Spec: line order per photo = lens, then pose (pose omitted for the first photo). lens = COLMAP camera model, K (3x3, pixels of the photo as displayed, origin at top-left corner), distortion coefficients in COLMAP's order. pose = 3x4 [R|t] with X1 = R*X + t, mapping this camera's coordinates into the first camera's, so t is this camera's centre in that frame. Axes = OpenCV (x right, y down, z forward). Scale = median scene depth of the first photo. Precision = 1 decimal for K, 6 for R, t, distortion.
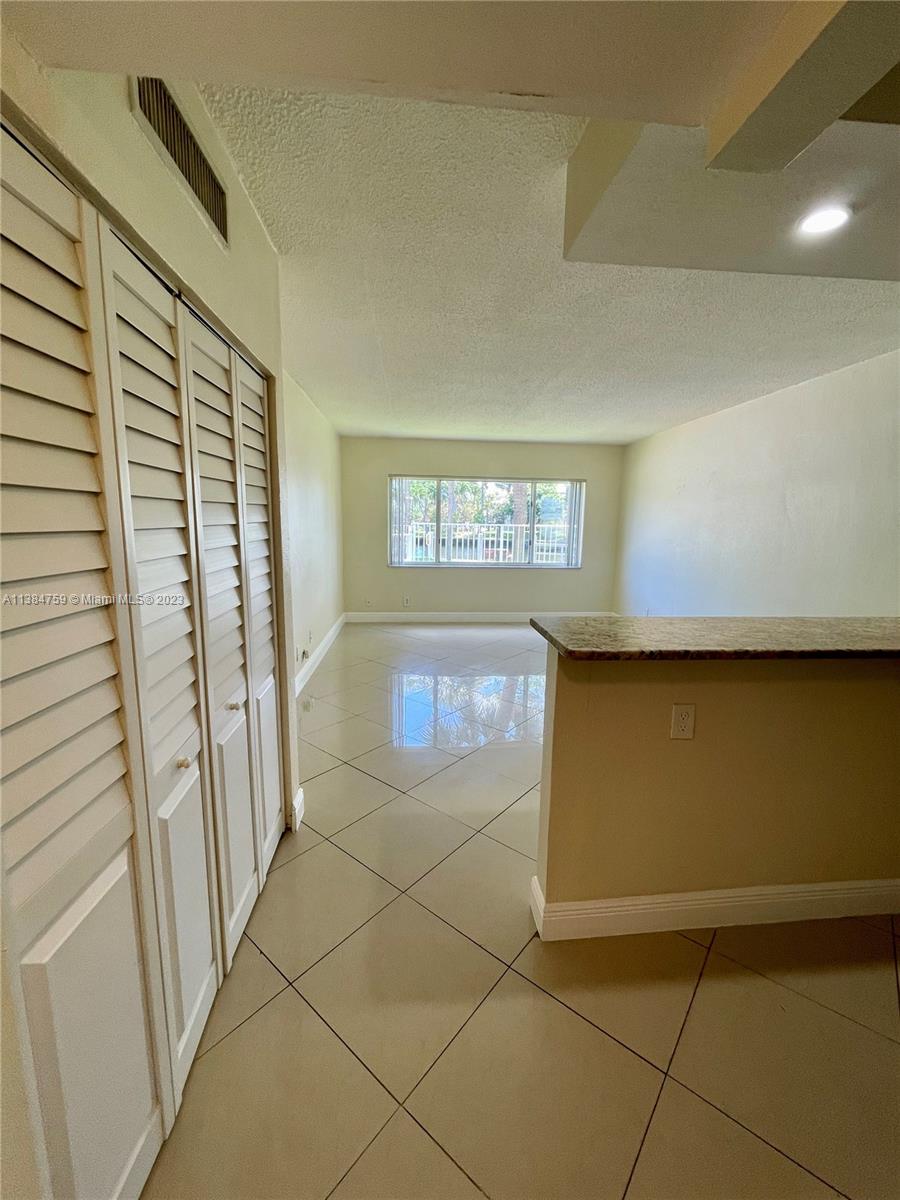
lens RADIAL K [[484.5, 0, 455.3], [0, 484.5, 599.0], [0, 0, 1]] dist [0.000793, -0.000334]
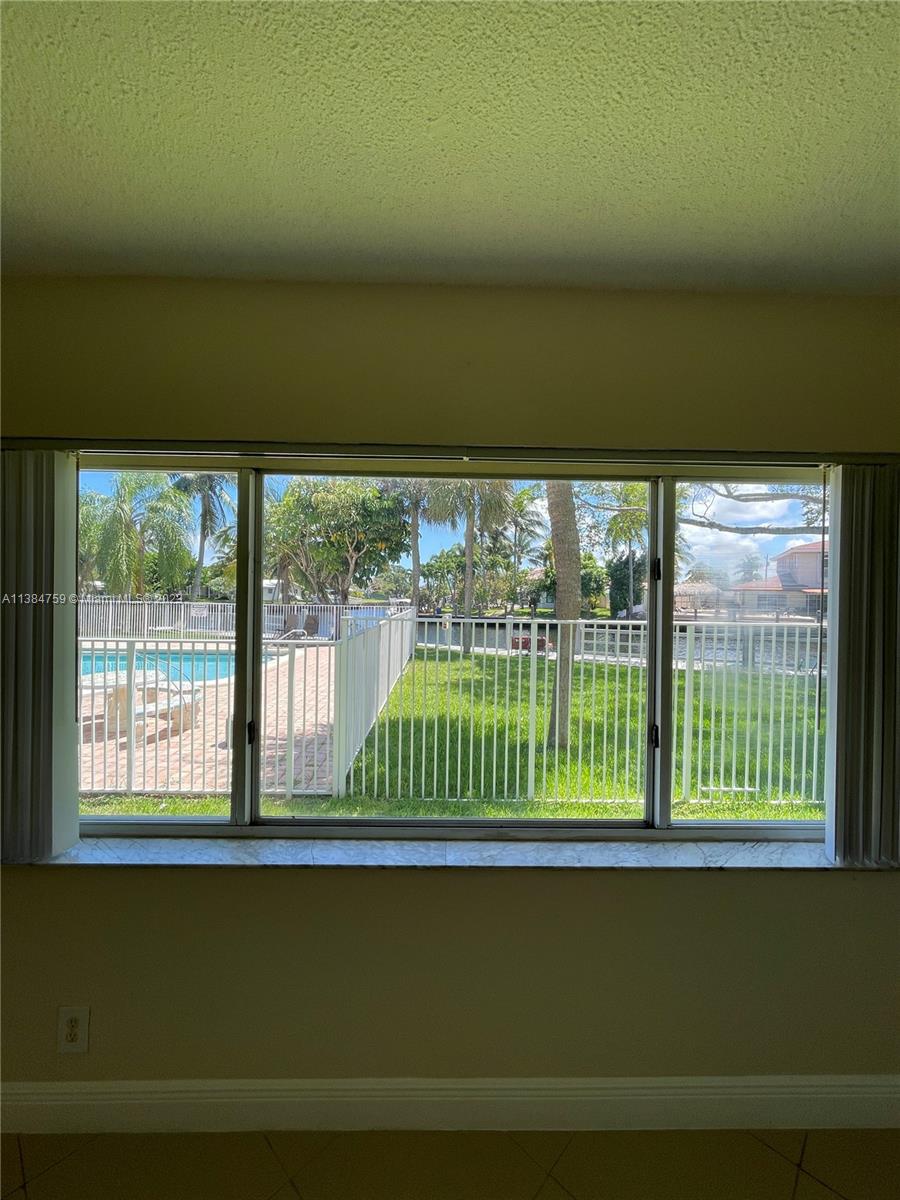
lens RADIAL K [[484.5, 0, 455.3], [0, 484.5, 599.0], [0, 0, 1]] dist [0.000793, -0.000334]
pose [[0.997353, -0.003336, -0.072633, 0.278624], [-0.007925, 0.988008, -0.154199, -0.508402], [0.072276, 0.154366, 0.985367, 2.665034]]
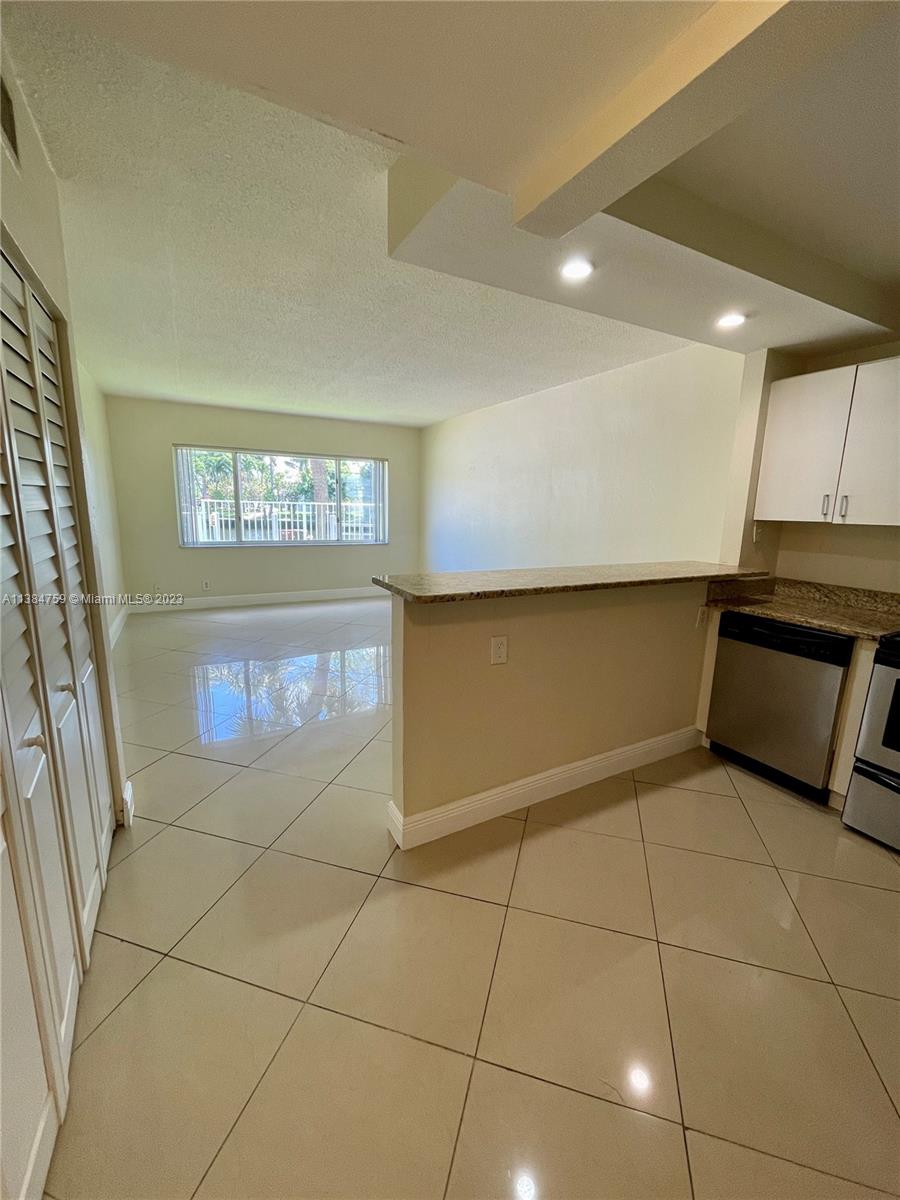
lens RADIAL K [[484.5, 0, 455.3], [0, 484.5, 599.0], [0, 0, 1]] dist [0.000793, -0.000334]
pose [[0.916875, -0.072594, 0.392519, -0.103615], [0.057418, 0.997083, 0.050285, 0.041084], [-0.395024, -0.023567, 0.918368, -0.096441]]
